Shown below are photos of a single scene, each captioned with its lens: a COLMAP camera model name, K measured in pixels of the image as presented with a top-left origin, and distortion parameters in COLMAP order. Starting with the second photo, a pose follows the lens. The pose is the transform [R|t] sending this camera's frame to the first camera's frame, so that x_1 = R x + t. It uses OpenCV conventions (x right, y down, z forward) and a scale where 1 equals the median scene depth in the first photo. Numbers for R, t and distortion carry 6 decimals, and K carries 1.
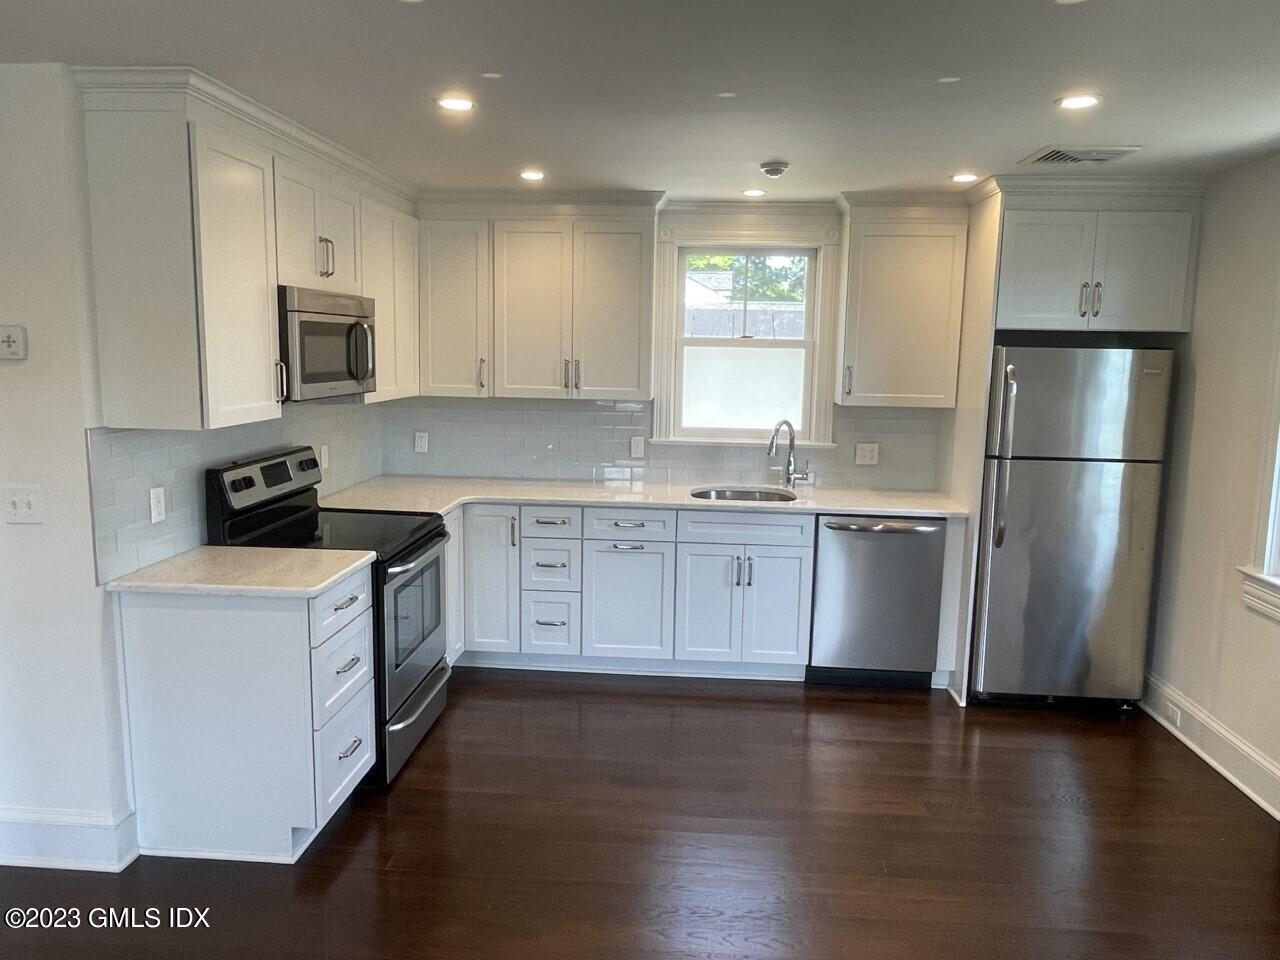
lens RADIAL K [[902.7, 0, 644.1], [0, 902.7, 473.0], [0, 0, 1]] dist [-0.000135, -0.000159]
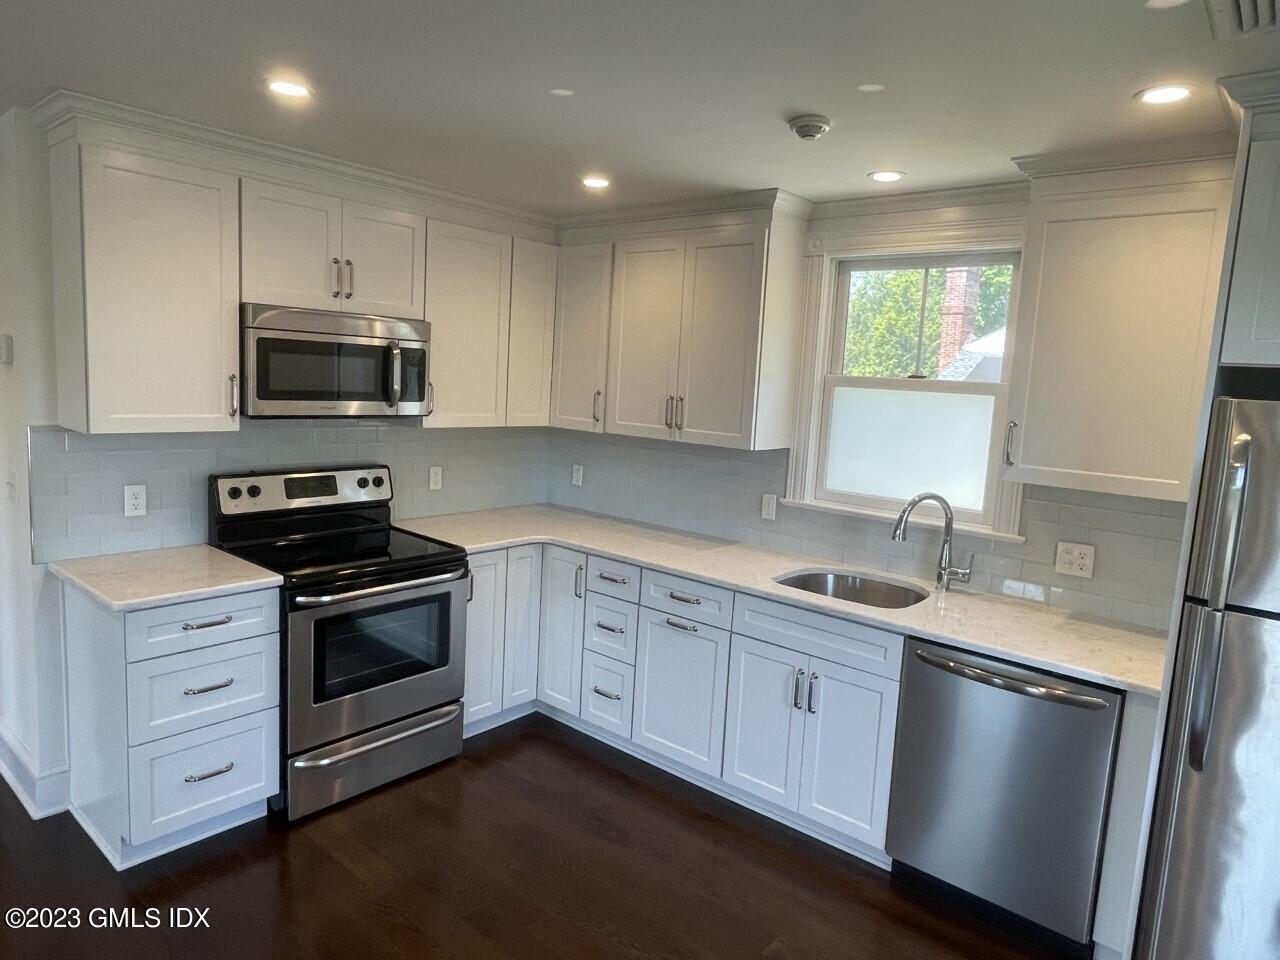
lens RADIAL K [[802.7, 0, 642.3], [0, 802.7, 472.2], [0, 0, 1]] dist [0.005301, -0.001571]
pose [[0.805494, 0.095360, -0.584881, 0.366262], [-0.121137, 0.992623, -0.004990, -0.047648], [0.580091, 0.074870, 0.811104, 0.381204]]
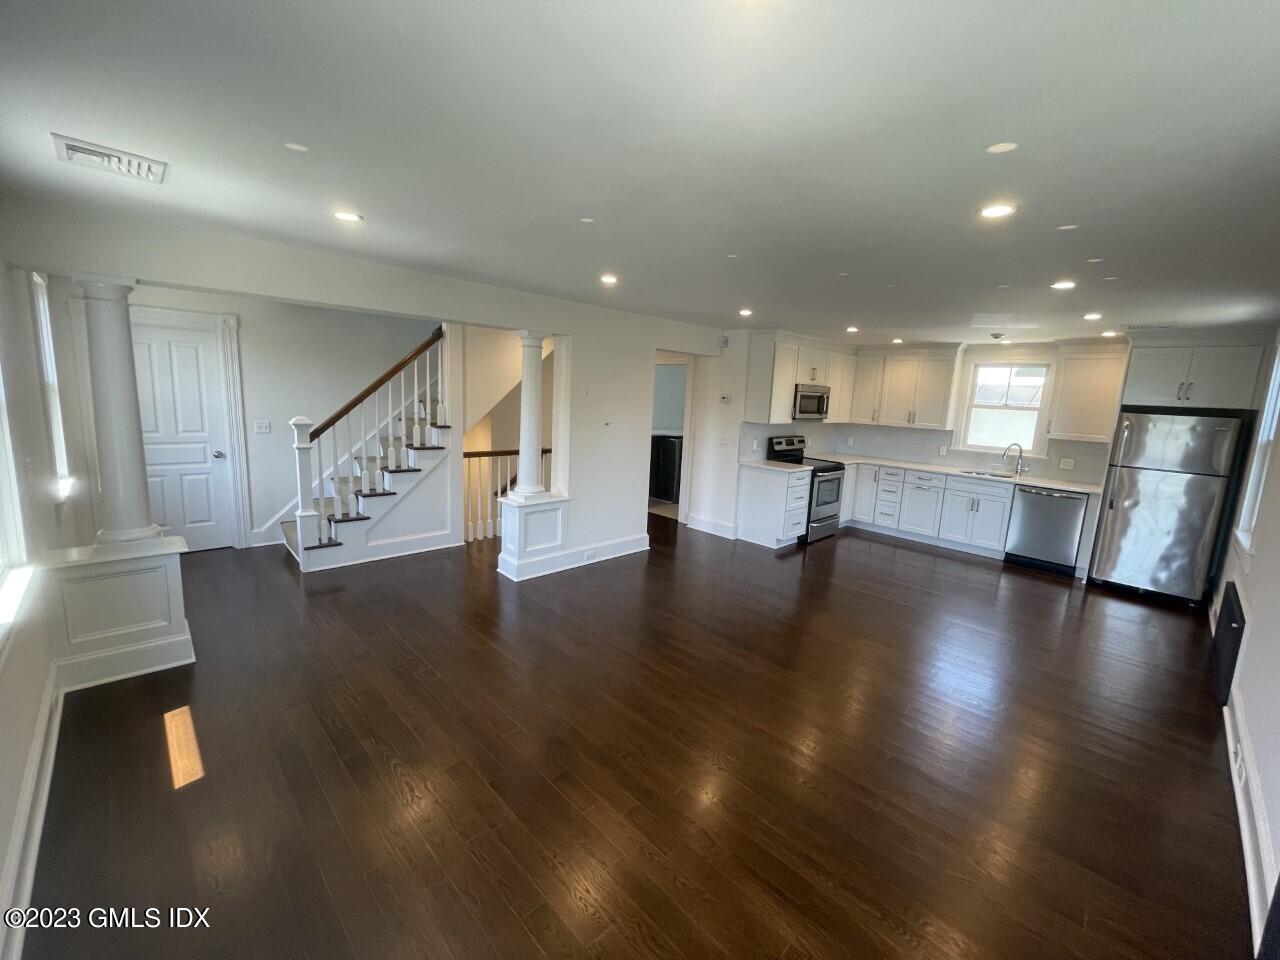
lens RADIAL K [[524.2, 0, 644.3], [0, 524.2, 474.3], [0, 0, 1]] dist [-0.000255, 0.000017]
pose [[0.747345, 0.120070, -0.653497, 0.345384], [-0.125490, 0.991342, 0.038633, 0.085710], [0.652478, 0.053135, 0.755942, -0.582223]]
